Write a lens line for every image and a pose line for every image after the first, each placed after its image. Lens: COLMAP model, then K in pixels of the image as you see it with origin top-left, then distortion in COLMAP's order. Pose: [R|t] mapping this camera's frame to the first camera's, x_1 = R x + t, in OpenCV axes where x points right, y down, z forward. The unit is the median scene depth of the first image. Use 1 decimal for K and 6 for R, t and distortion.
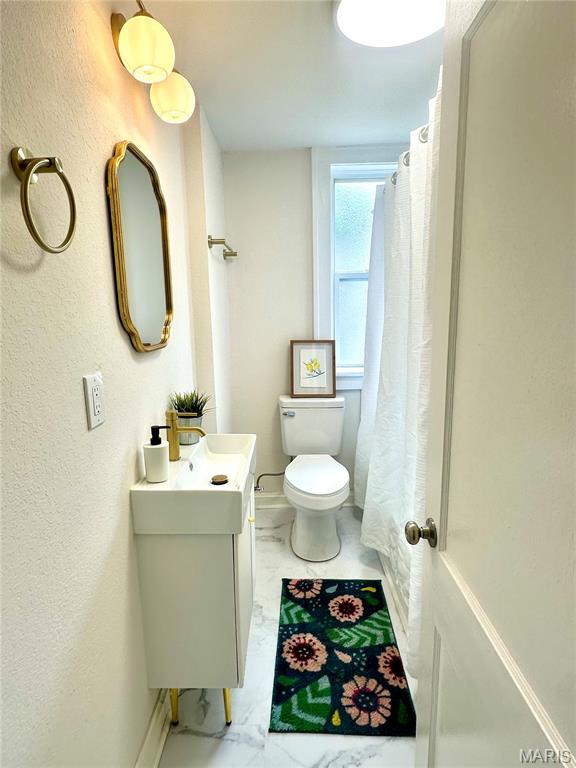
lens RADIAL K [[427.0, 0, 289.1], [0, 427.0, 383.7], [0, 0, 1]] dist [0.001427, -0.000229]
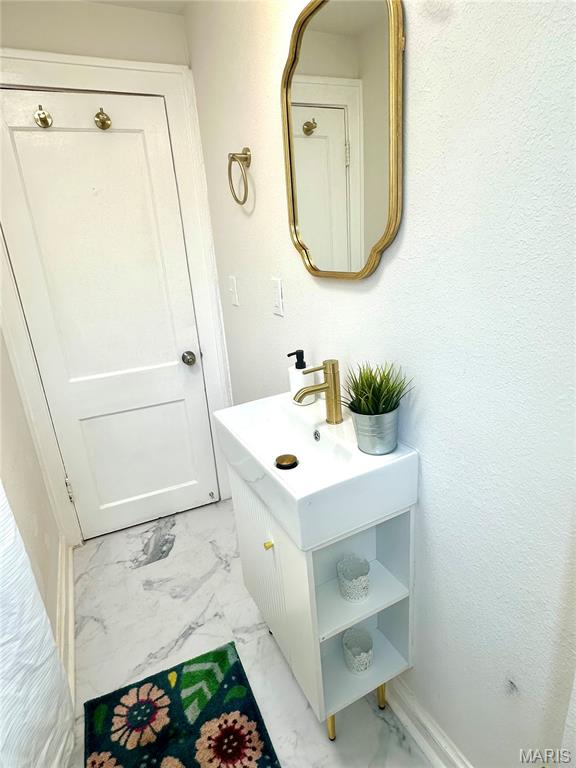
lens RADIAL K [[427.0, 0, 288.3], [0, 427.0, 382.2], [0, 0, 1]] dist [0.001427, -0.000229]
pose [[-0.887510, 0.217959, -0.405979, 0.091590], [0.006475, 0.886867, 0.461980, -0.203796], [0.460742, 0.407384, -0.788514, 1.187711]]
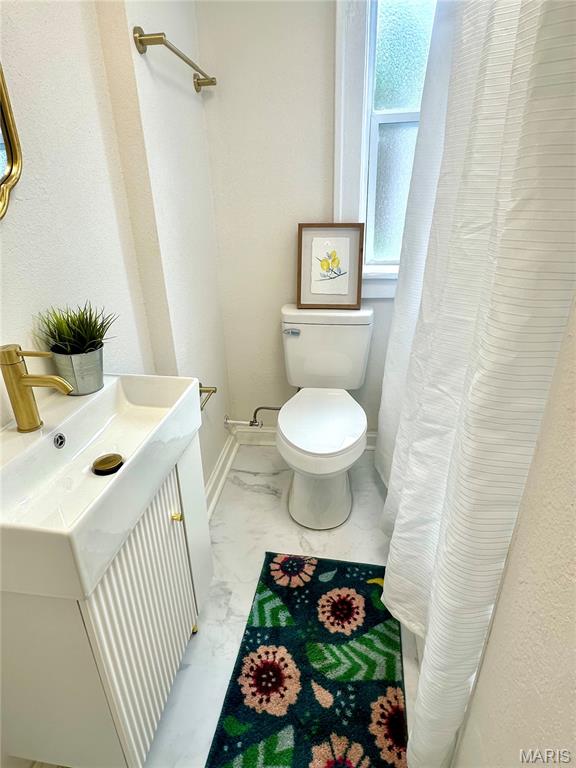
lens RADIAL K [[427.0, 0, 283.7], [0, 427.0, 387.6], [0, 0, 1]] dist [0.001427, -0.000229]
pose [[0.989881, 0.045659, -0.134351, 0.116662], [-0.011440, 0.969413, 0.245167, -0.019306], [0.141436, -0.241149, 0.960127, 0.377265]]
